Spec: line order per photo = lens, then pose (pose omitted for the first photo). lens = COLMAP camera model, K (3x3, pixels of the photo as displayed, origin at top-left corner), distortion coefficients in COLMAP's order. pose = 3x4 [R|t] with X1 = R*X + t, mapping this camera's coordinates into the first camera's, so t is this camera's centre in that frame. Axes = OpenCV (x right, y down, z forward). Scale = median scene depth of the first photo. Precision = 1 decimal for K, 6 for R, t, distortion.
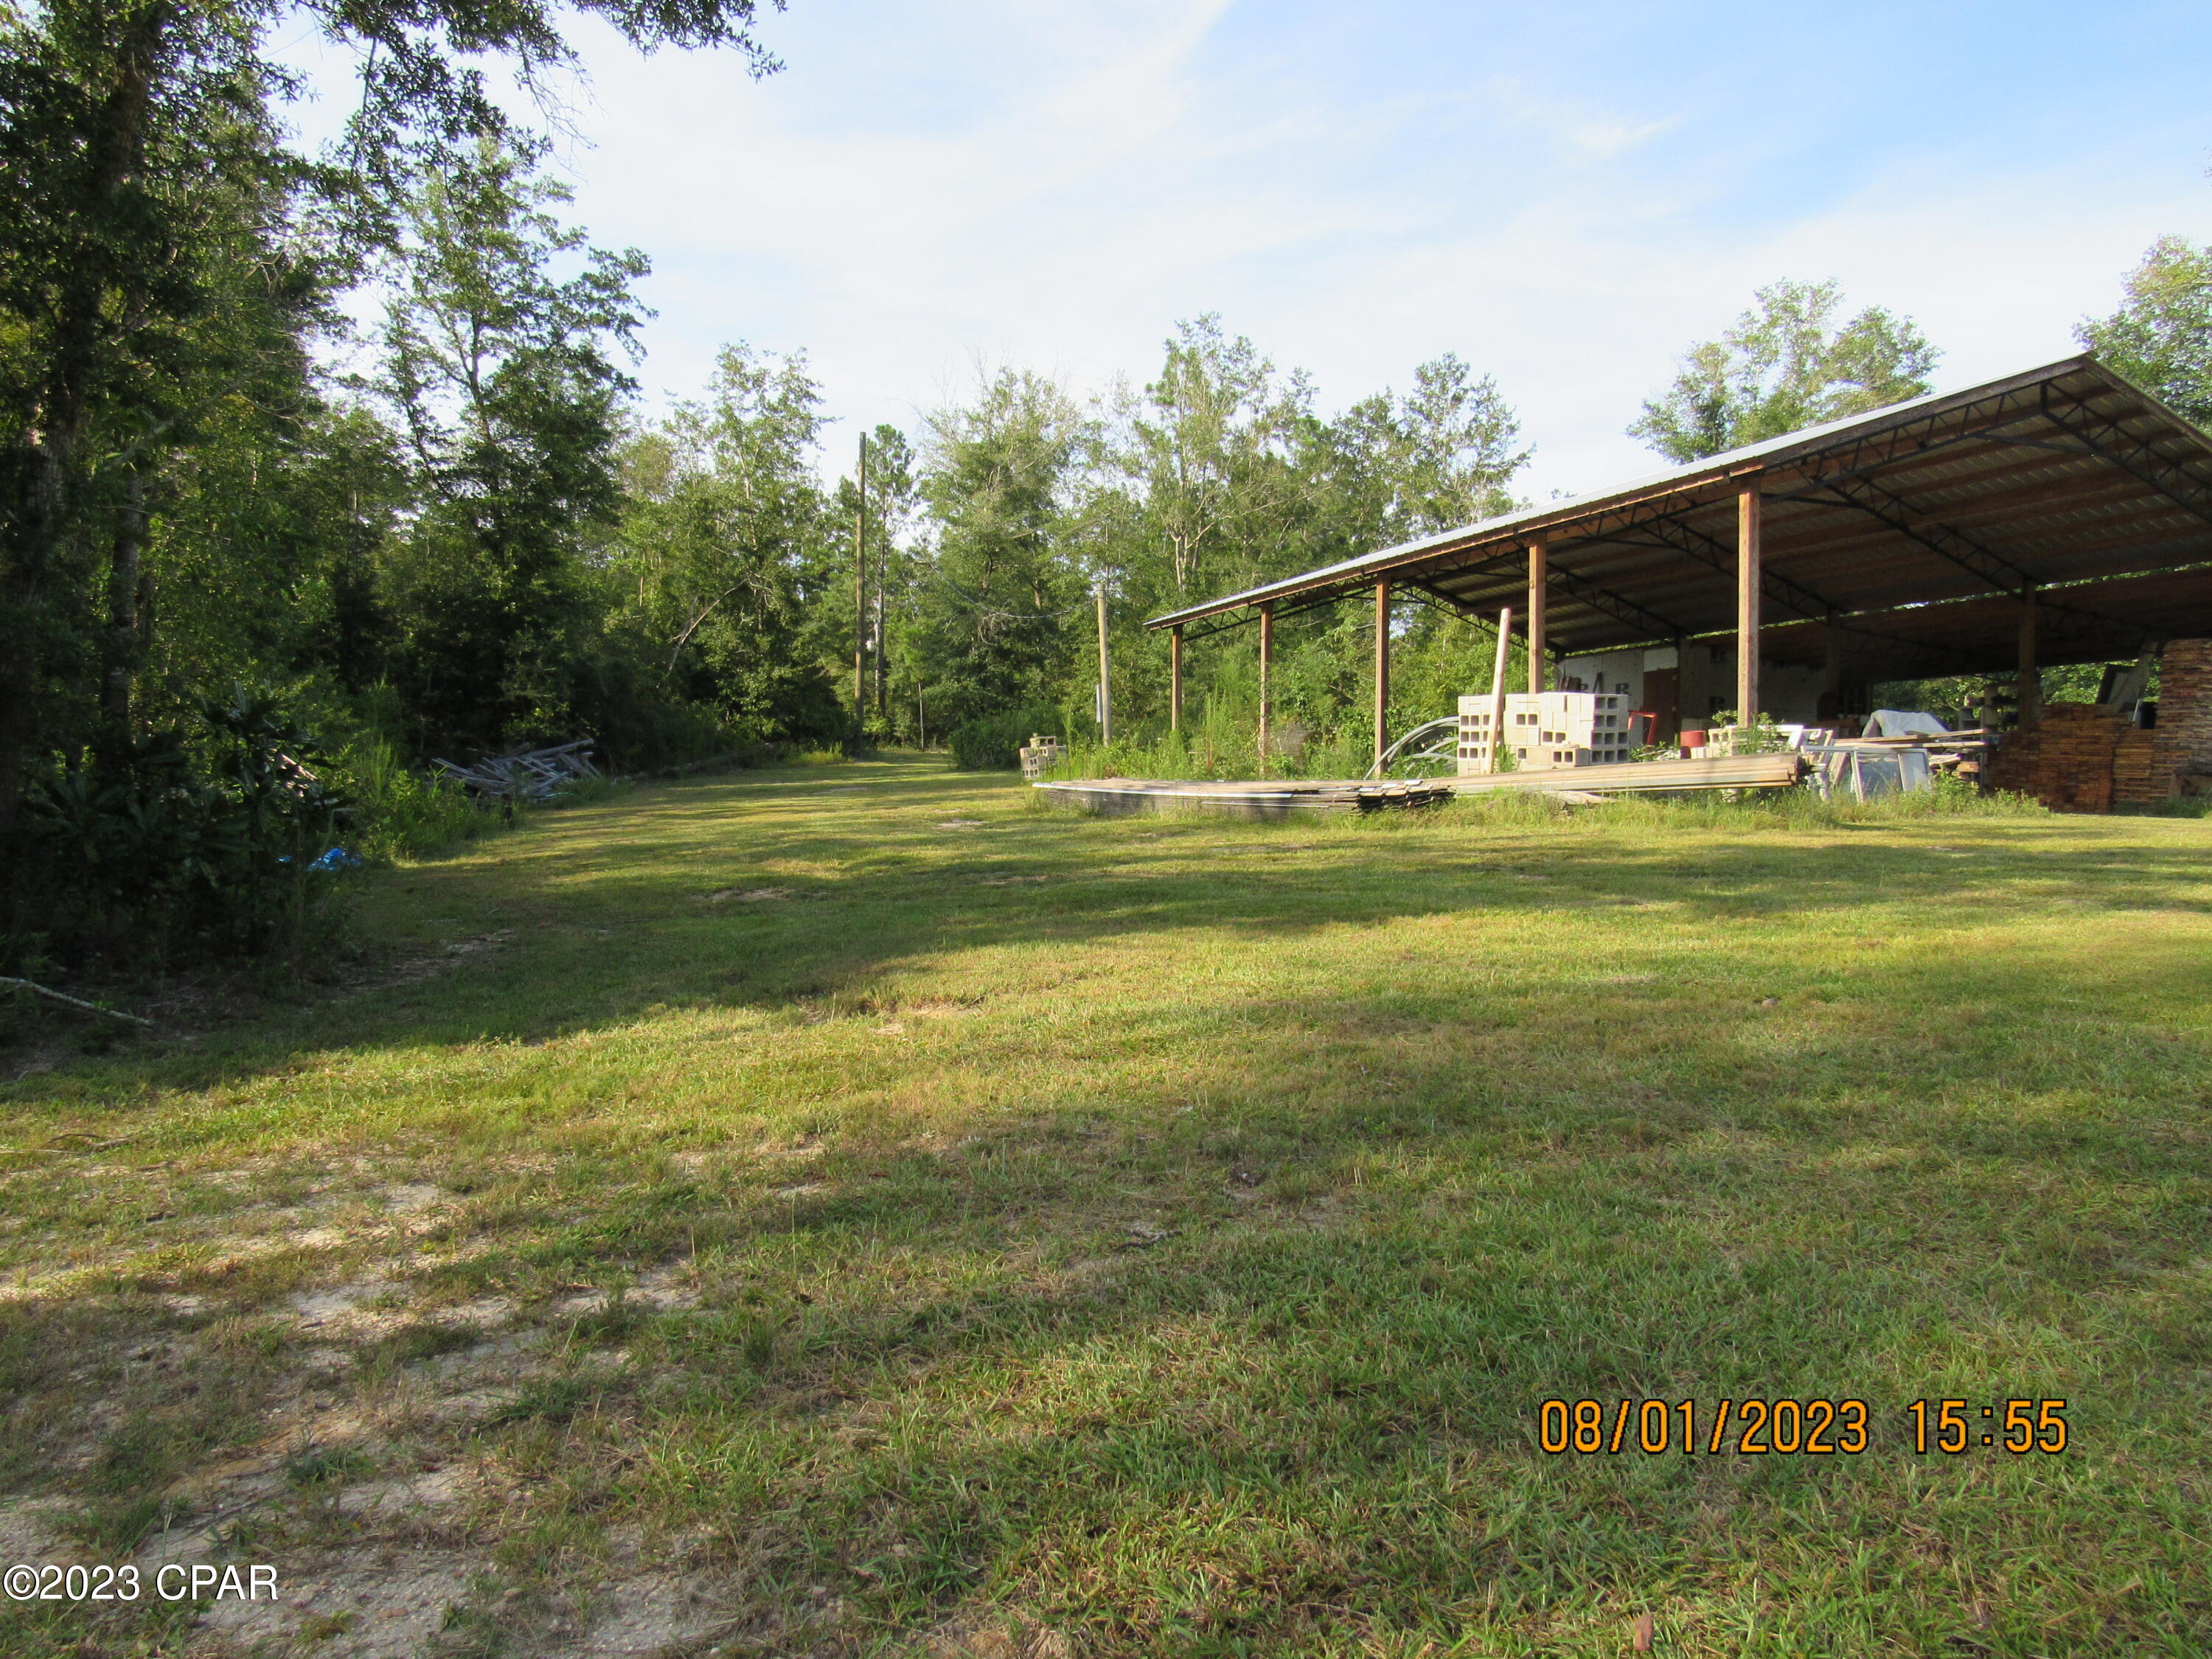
lens RADIAL K [[1590.5, 0, 1106.0], [0, 1590.5, 829.5], [0, 0, 1]] dist [-0.005834, 0.007277]
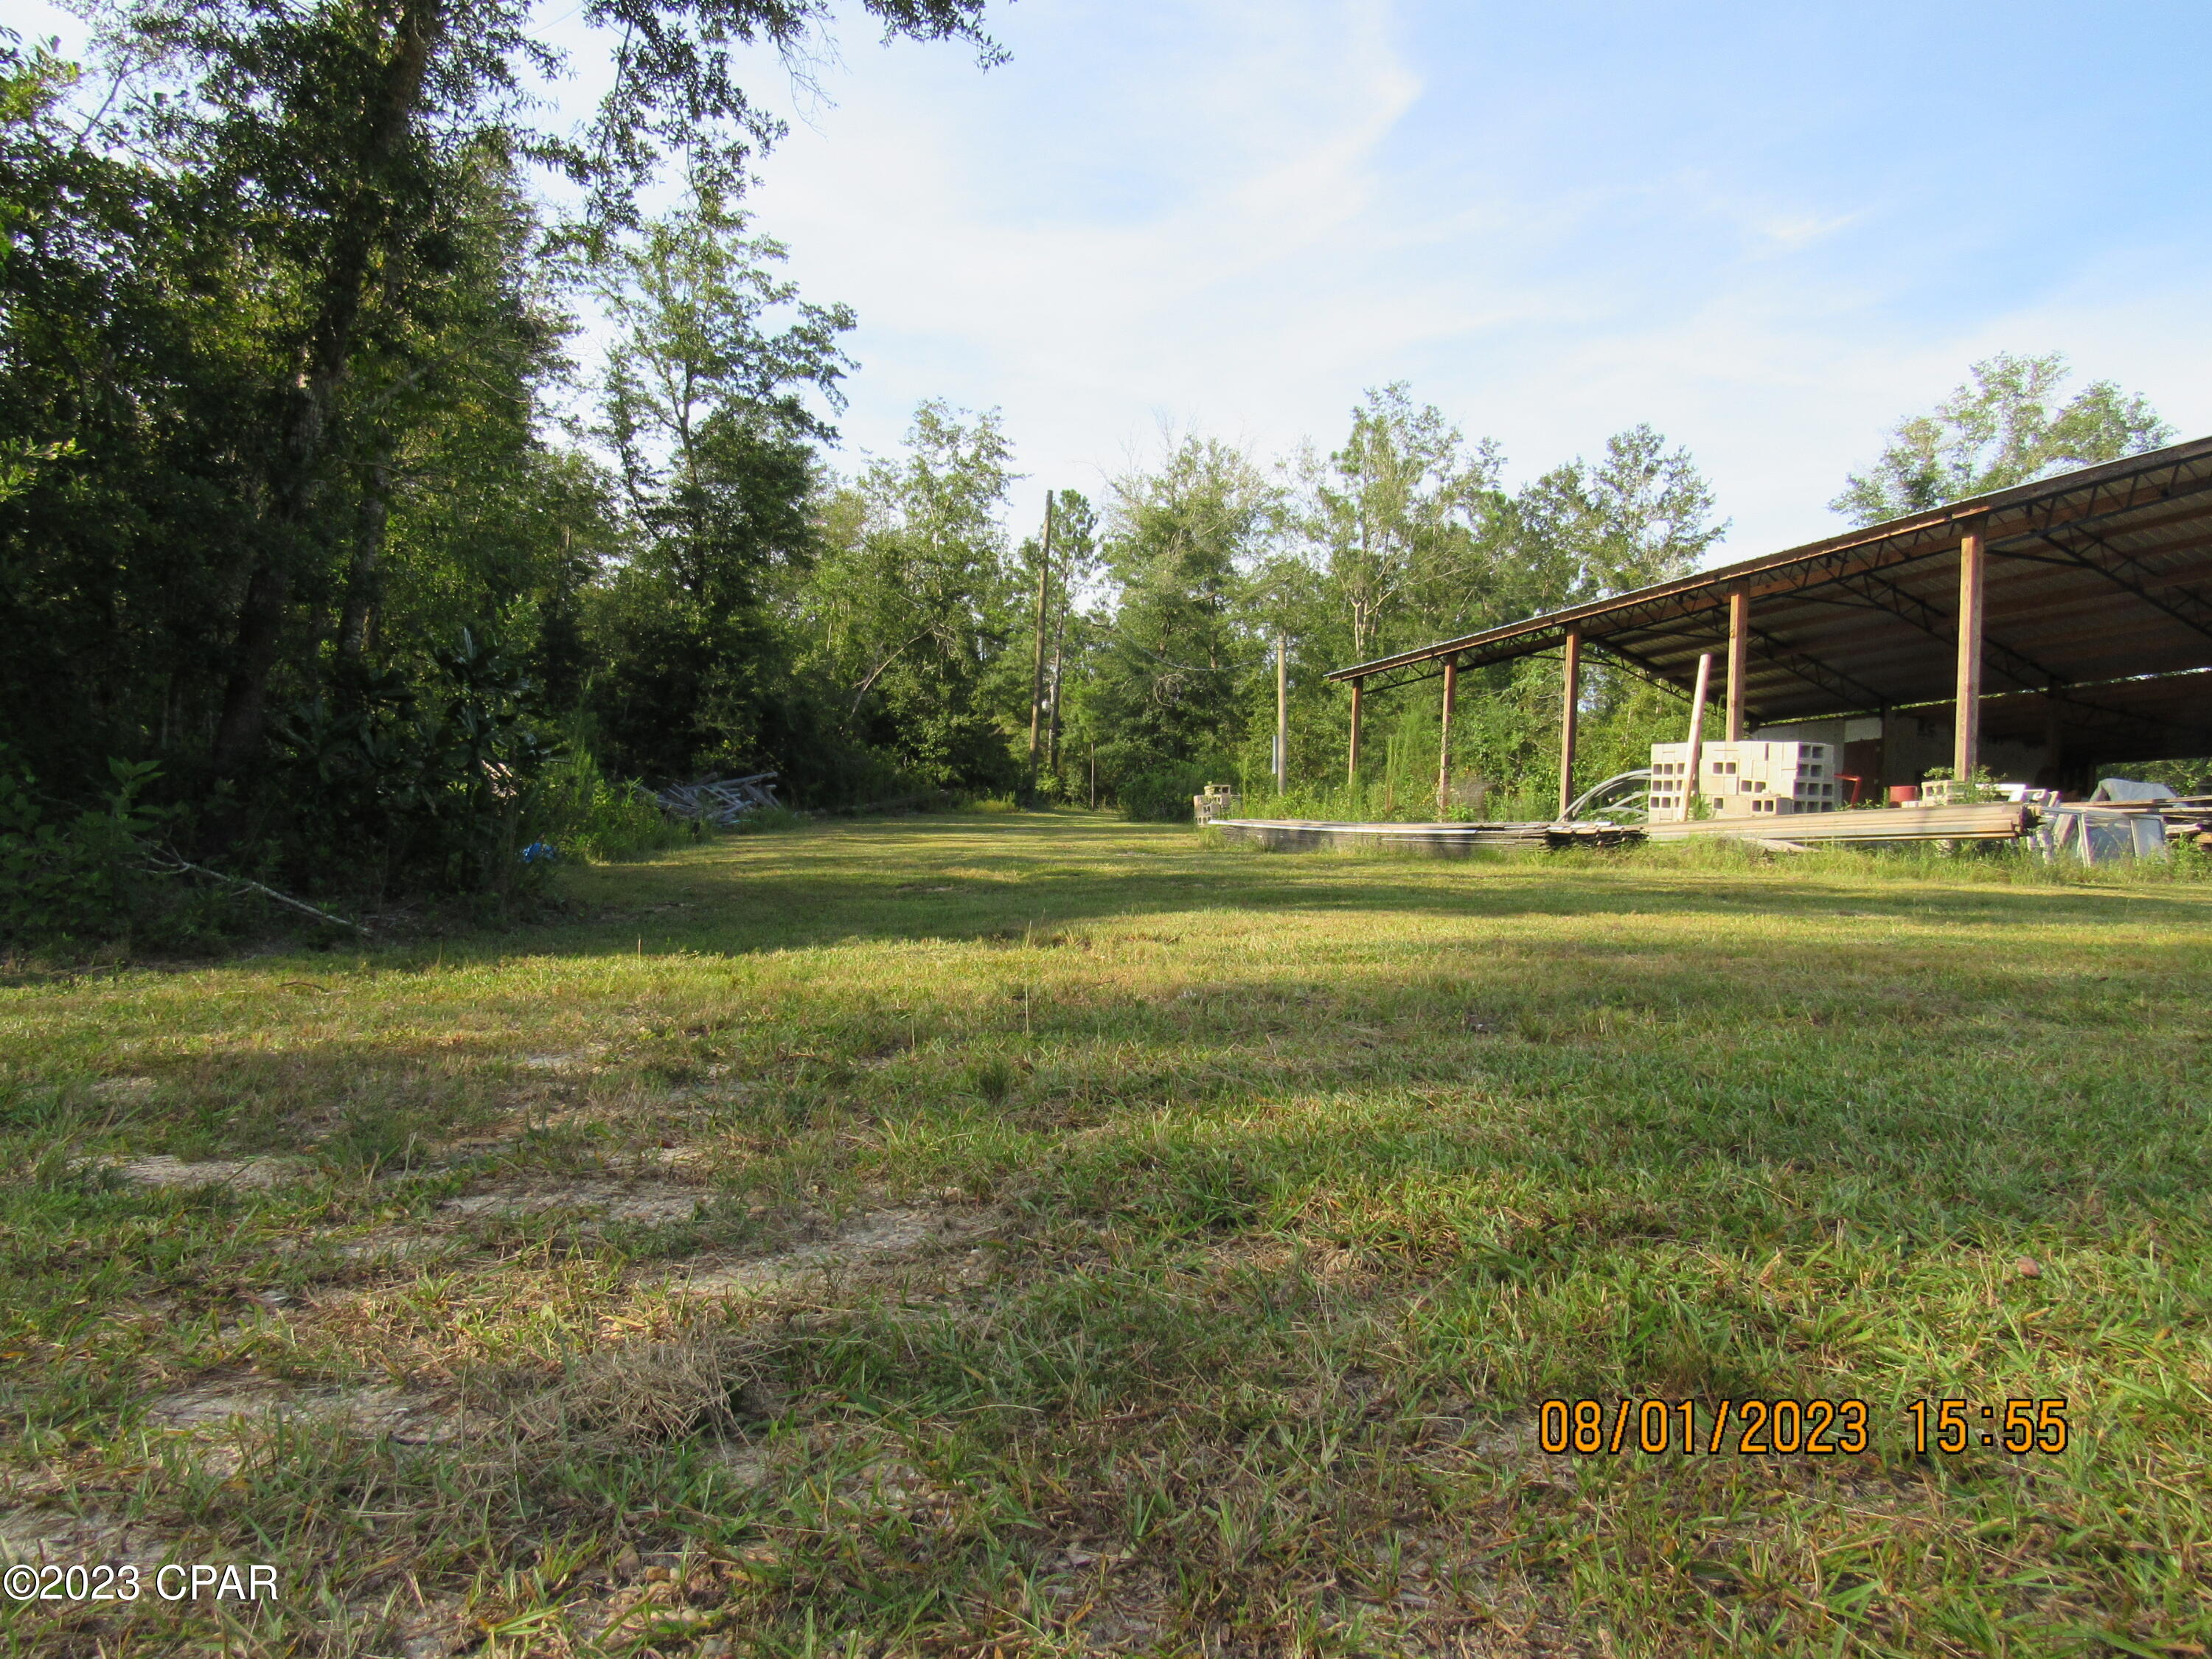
lens RADIAL K [[1592.1, 0, 1117.1], [0, 1592.1, 825.3], [0, 0, 1]] dist [-0.002681, 0.010523]
pose [[0.994413, 0.041173, -0.097200, -0.003401], [-0.045821, 0.997886, -0.046077, 0.013261], [0.095097, 0.050273, 0.994198, 0.002321]]
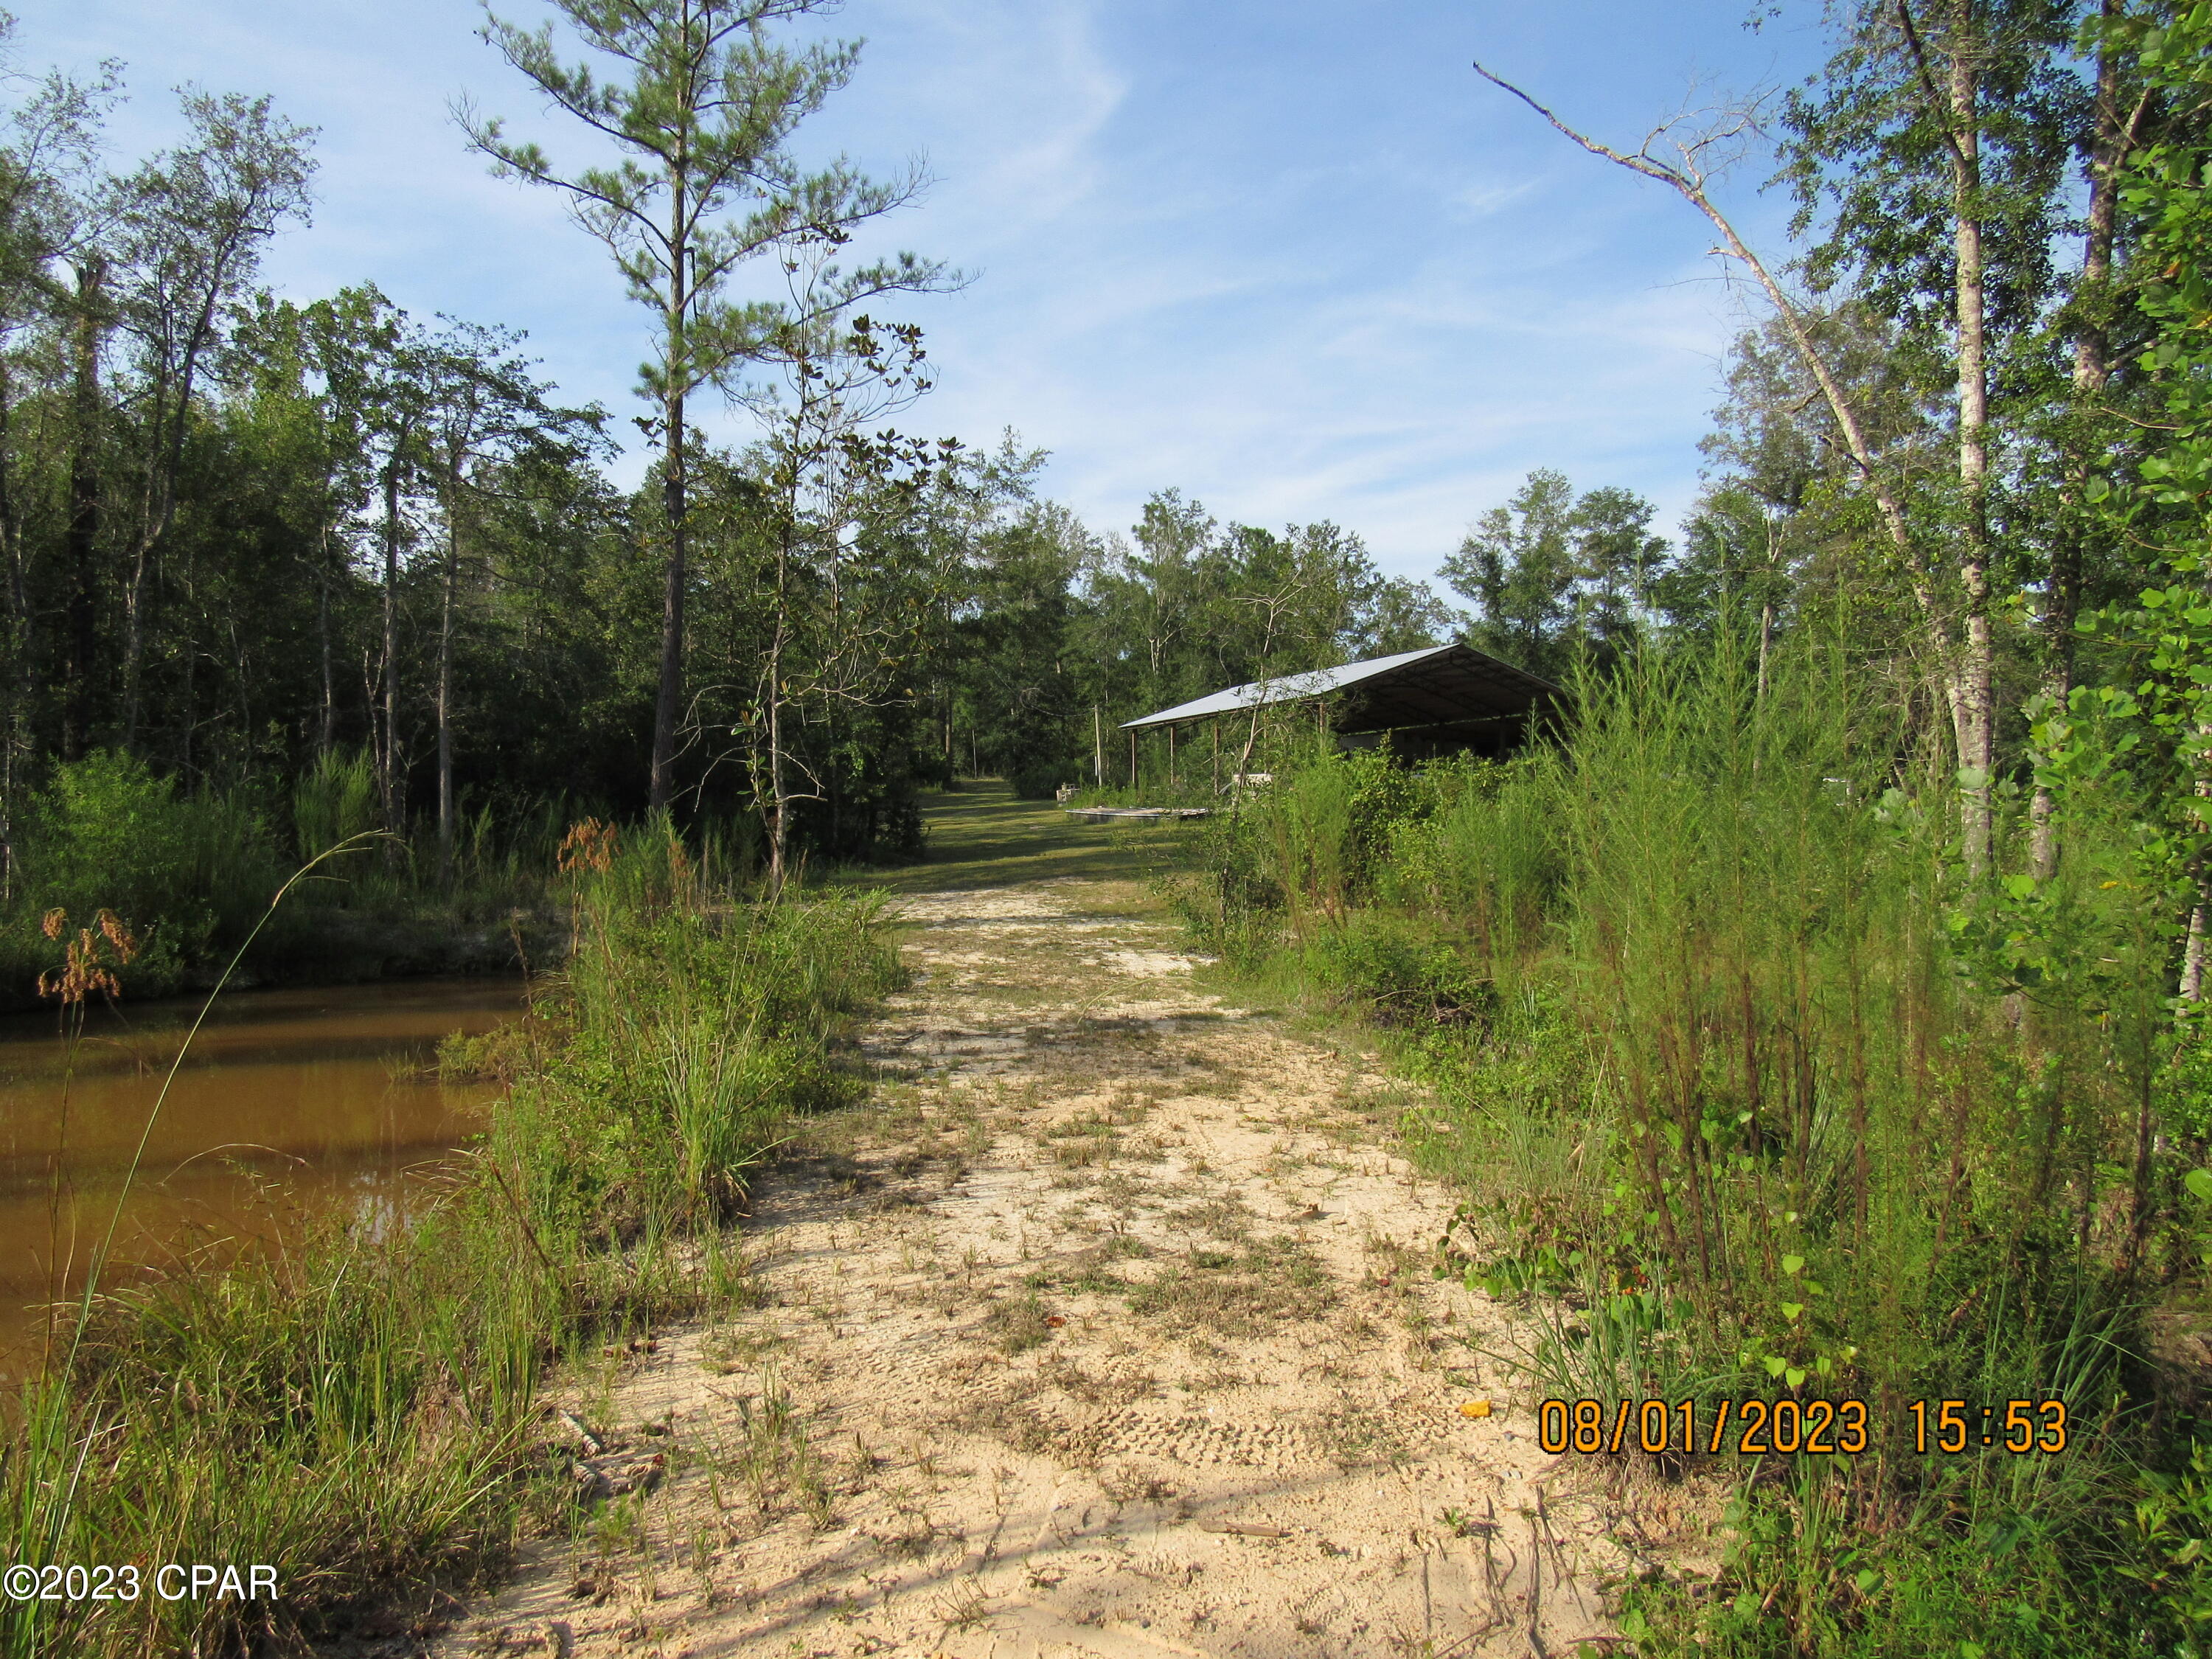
lens RADIAL K [[1590.5, 0, 1106.0], [0, 1590.5, 829.5], [0, 0, 1]] dist [-0.005834, 0.007277]
pose [[0.999842, -0.014289, -0.010540, 0.023248], [0.014232, 0.999884, -0.005406, 0.008039], [0.010616, 0.005255, 0.999930, -0.830148]]
